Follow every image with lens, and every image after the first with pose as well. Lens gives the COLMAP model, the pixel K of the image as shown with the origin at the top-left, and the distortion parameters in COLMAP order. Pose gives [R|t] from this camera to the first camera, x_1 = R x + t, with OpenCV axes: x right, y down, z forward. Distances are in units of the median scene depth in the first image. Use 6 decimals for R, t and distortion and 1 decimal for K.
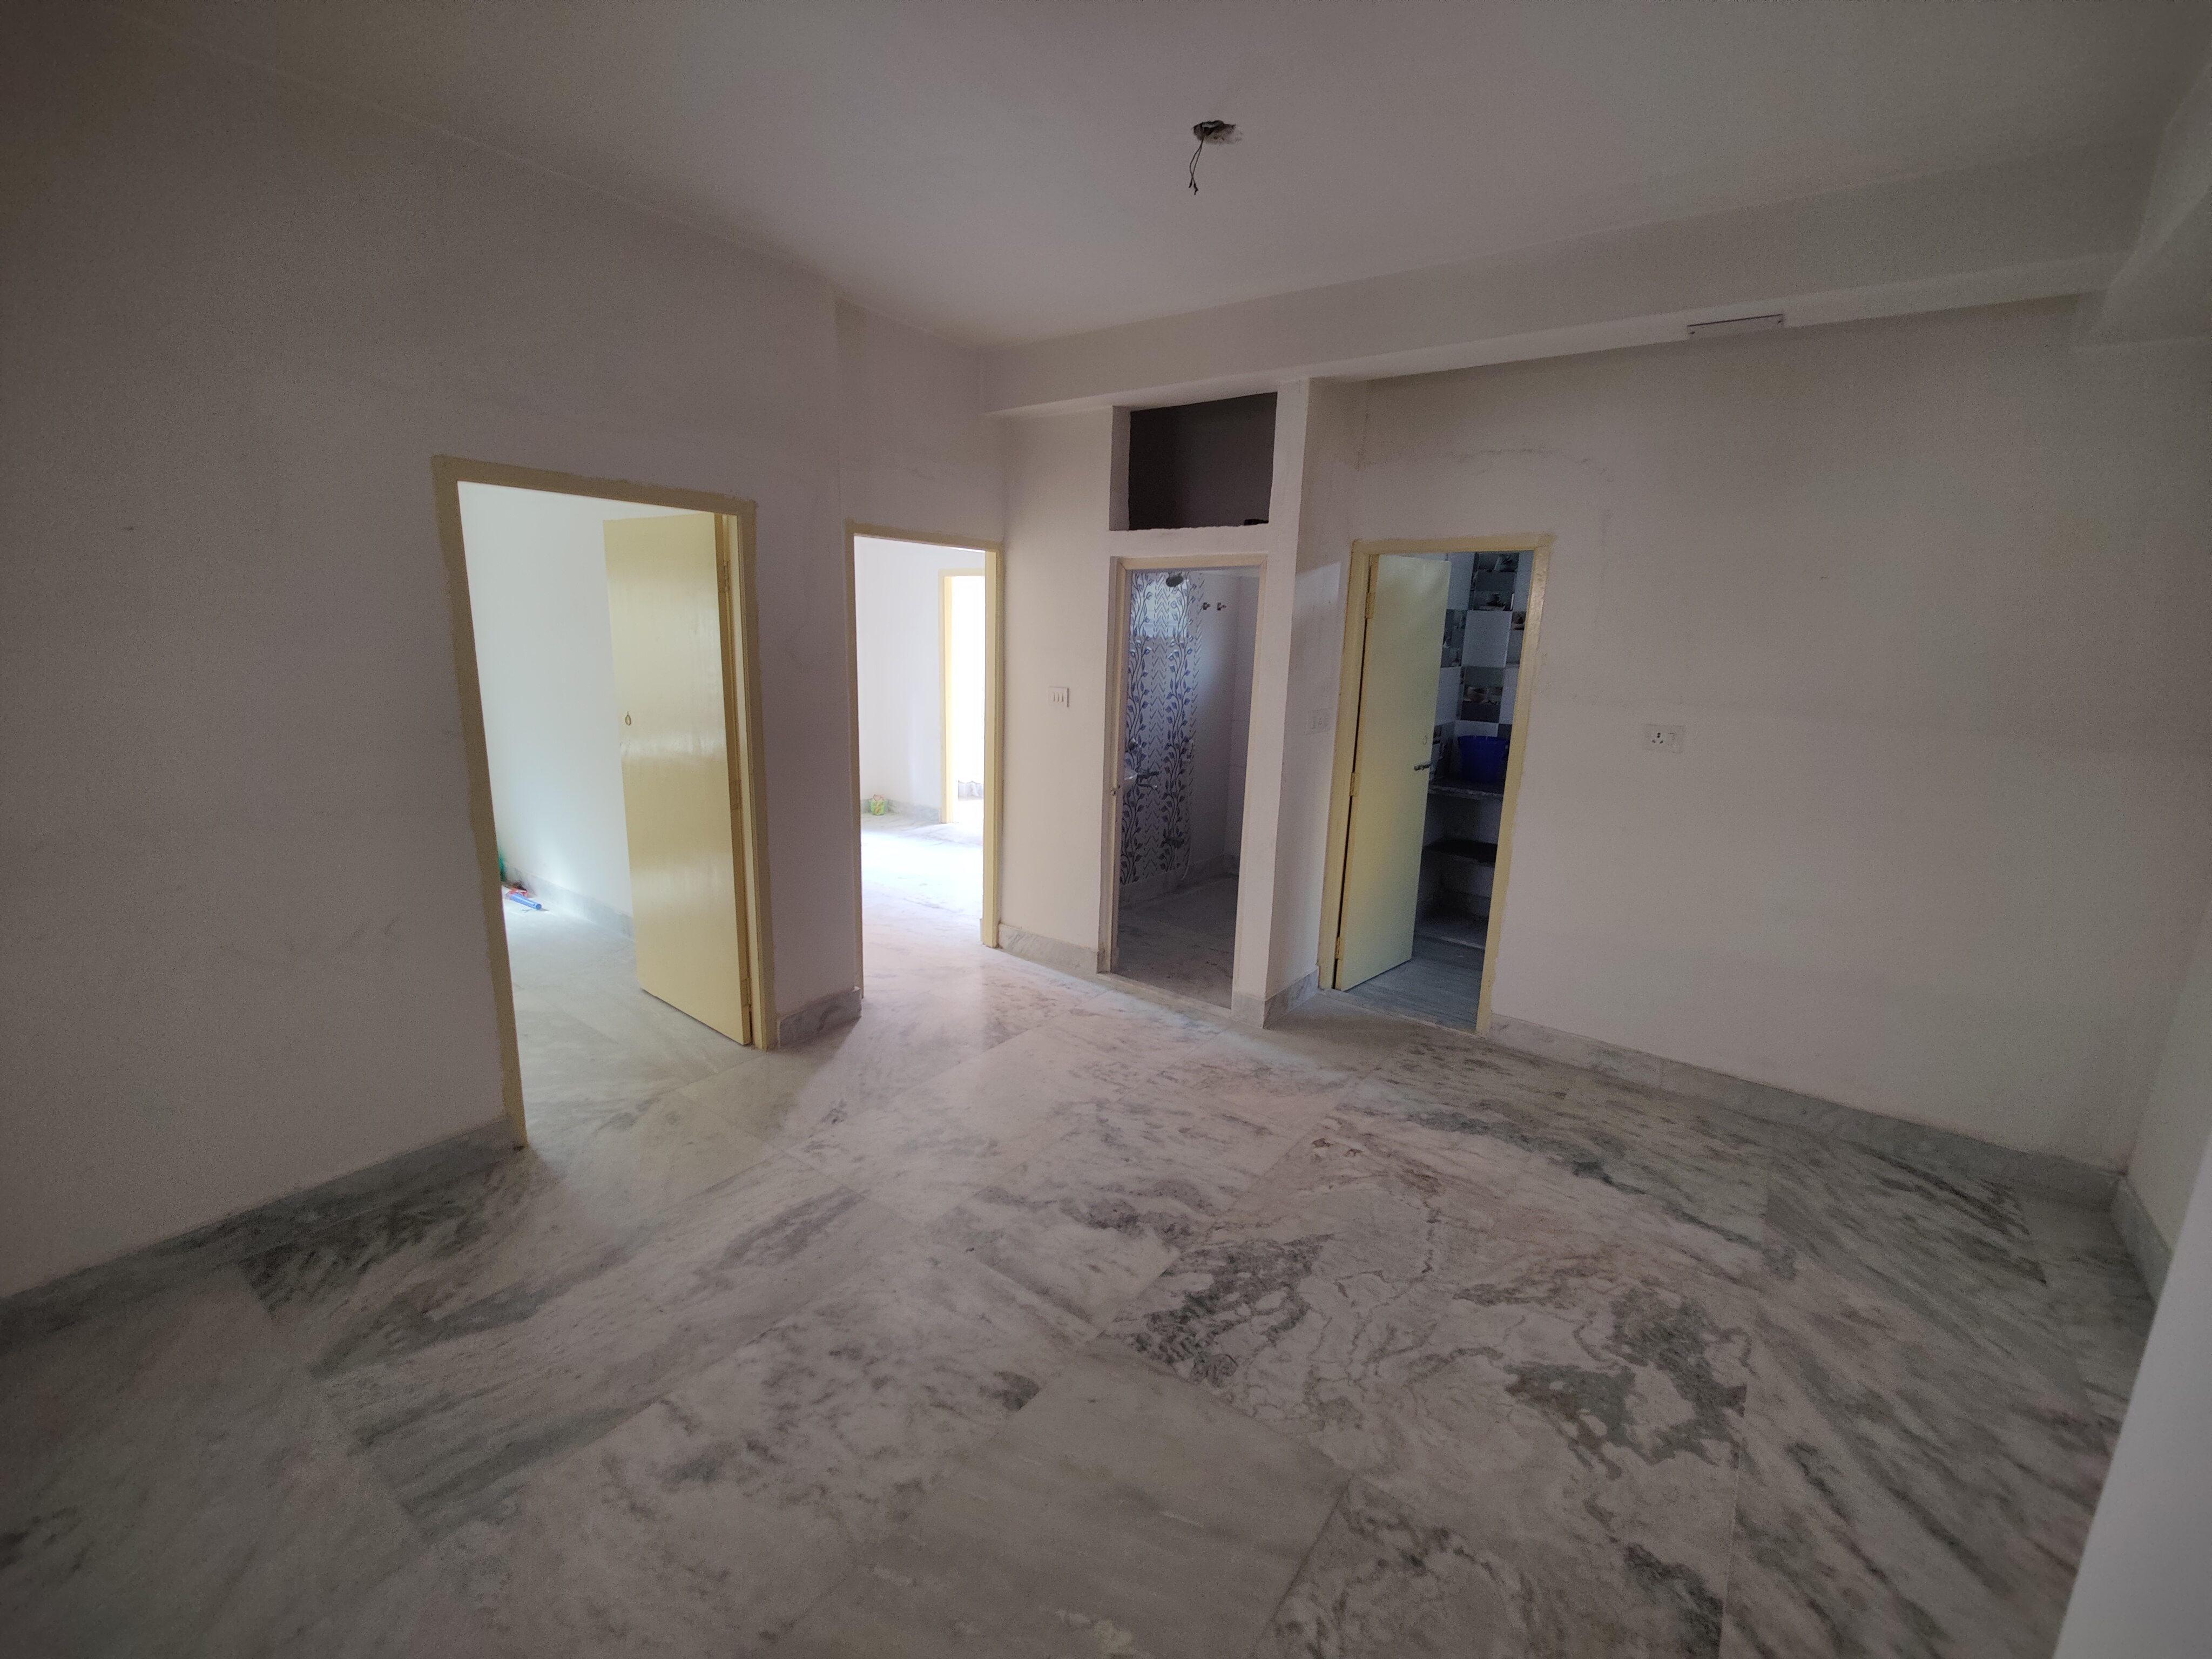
lens RADIAL K [[940.3, 0, 1107.2], [0, 940.3, 829.1], [0, 0, 1]] dist [-0.000229, -0.002952]
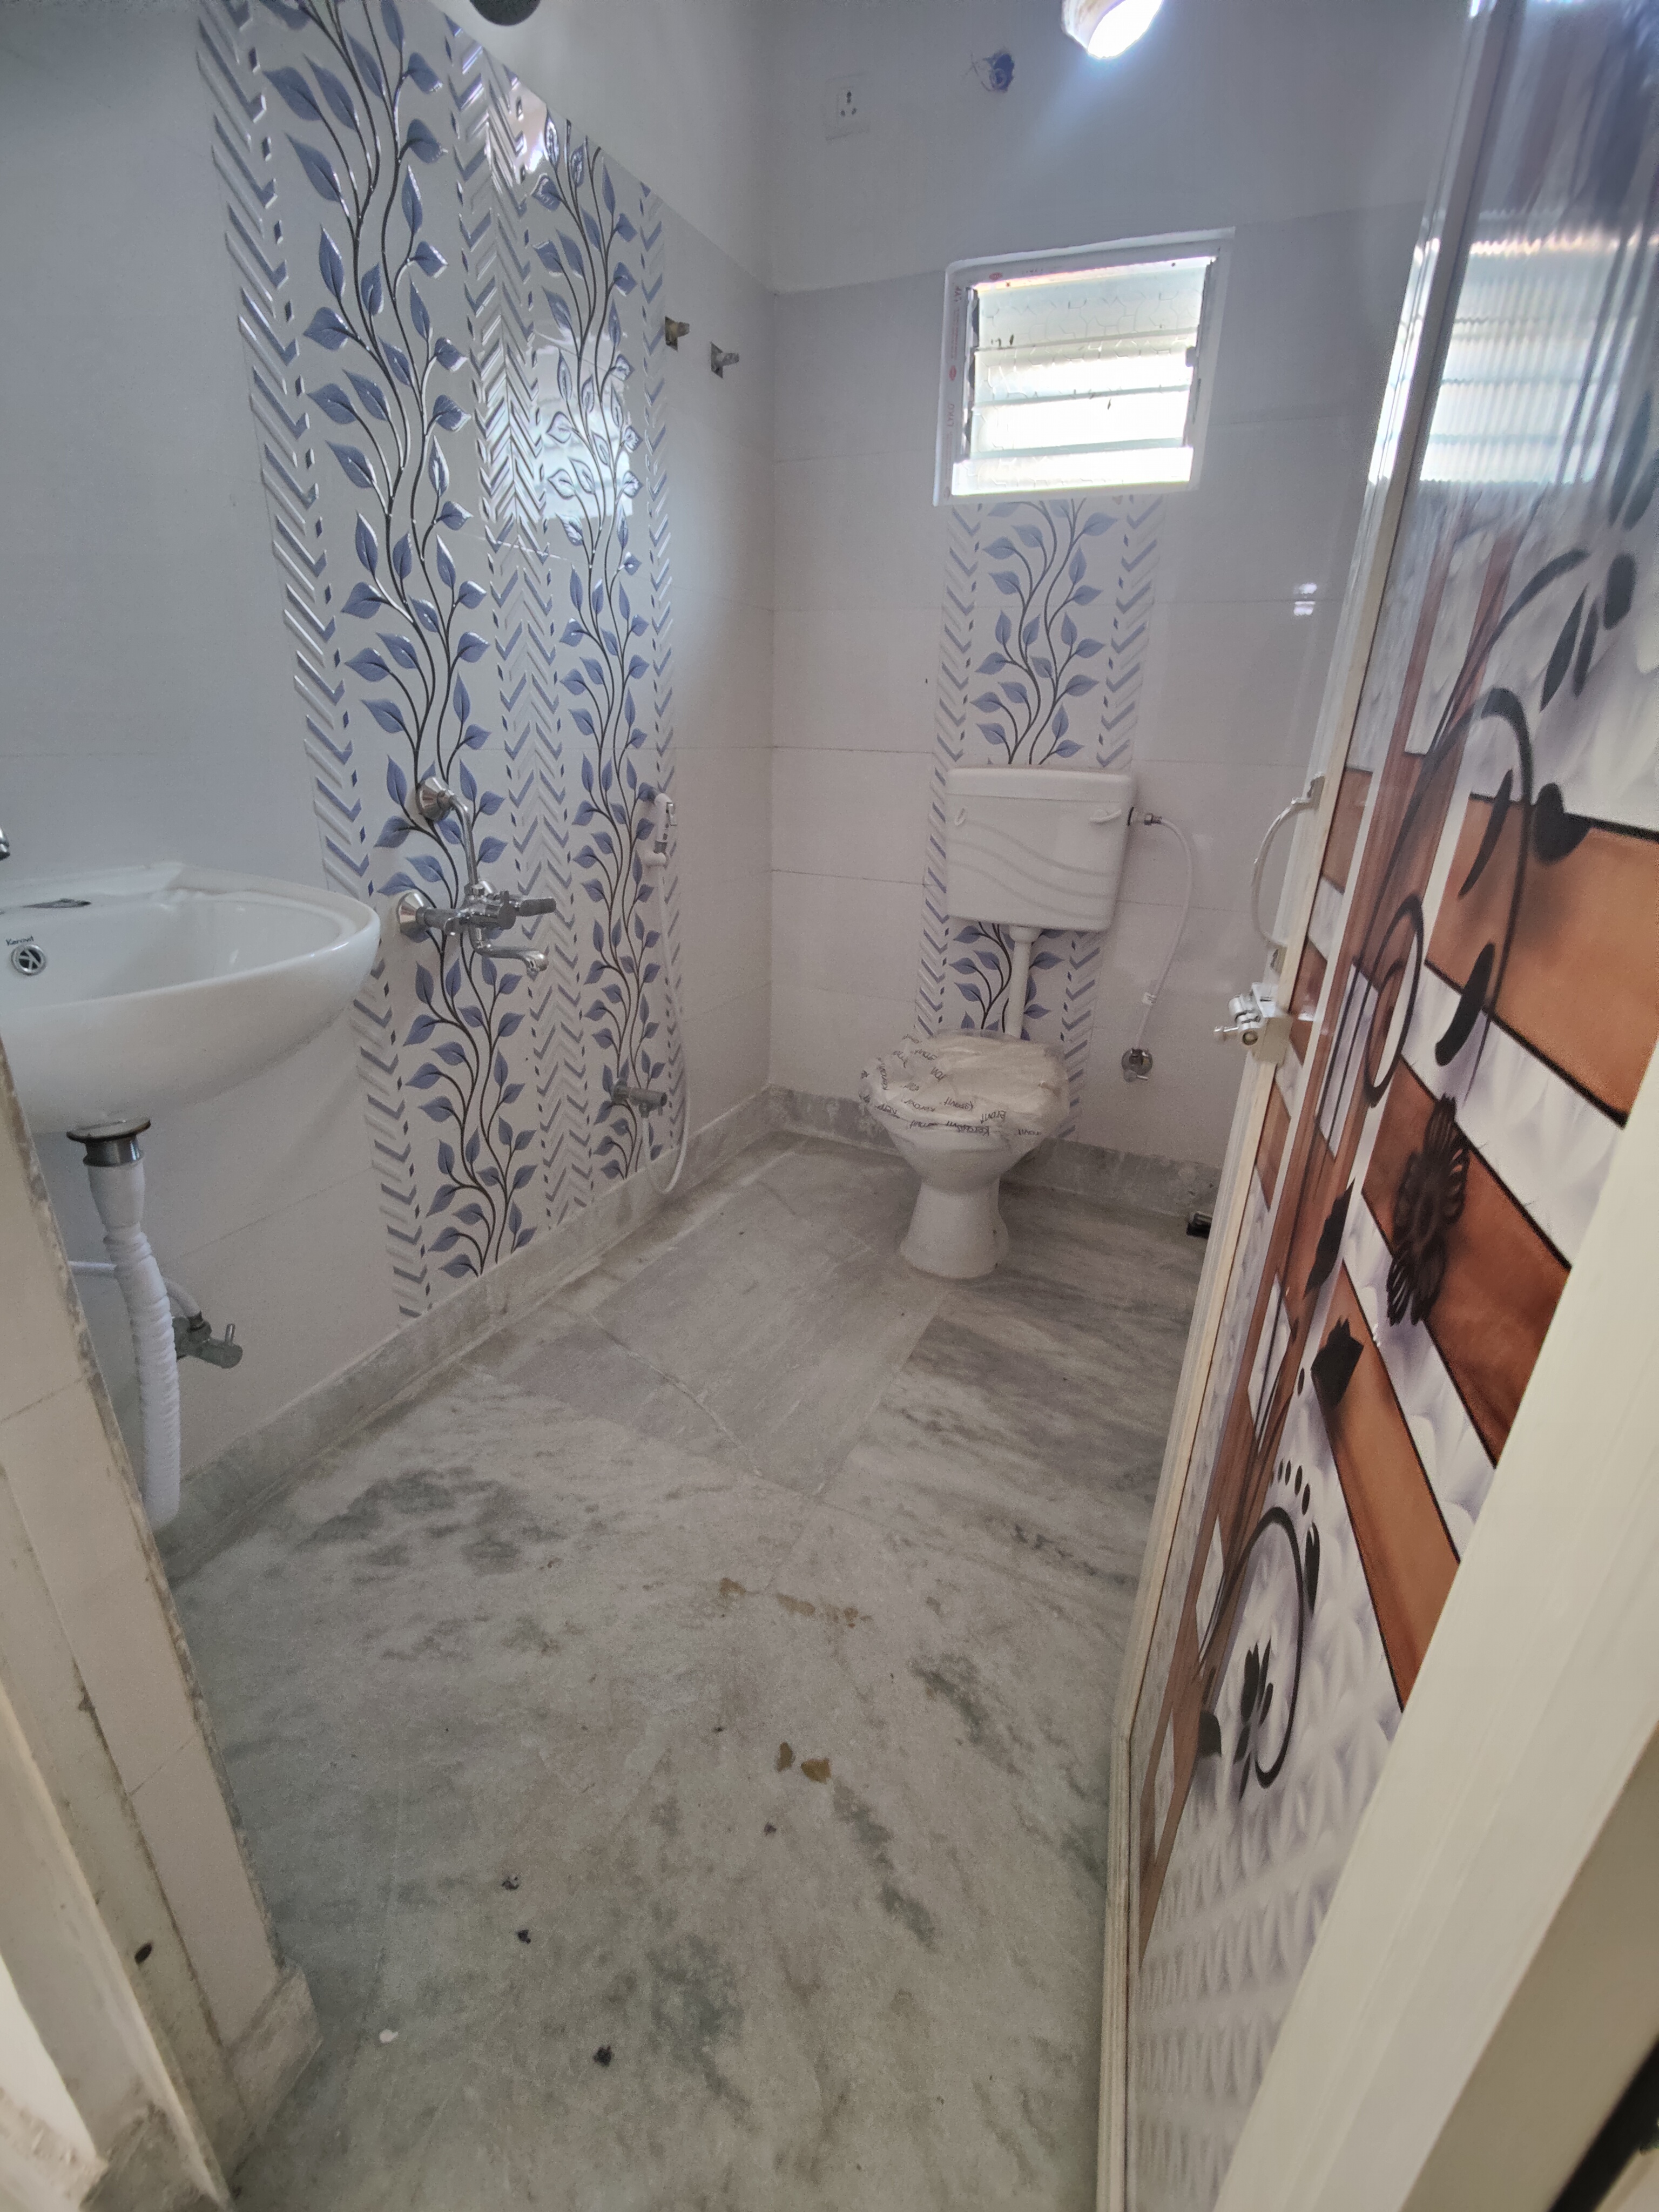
lens RADIAL K [[940.3, 0, 830.4], [0, 940.3, 1116.5], [0, 0, 1]] dist [-0.000229, -0.002952]
pose [[0.973807, -0.090182, 0.208725, 0.067600], [0.050243, 0.980636, 0.189286, -0.043224], [-0.221754, -0.173841, 0.959481, 0.650095]]
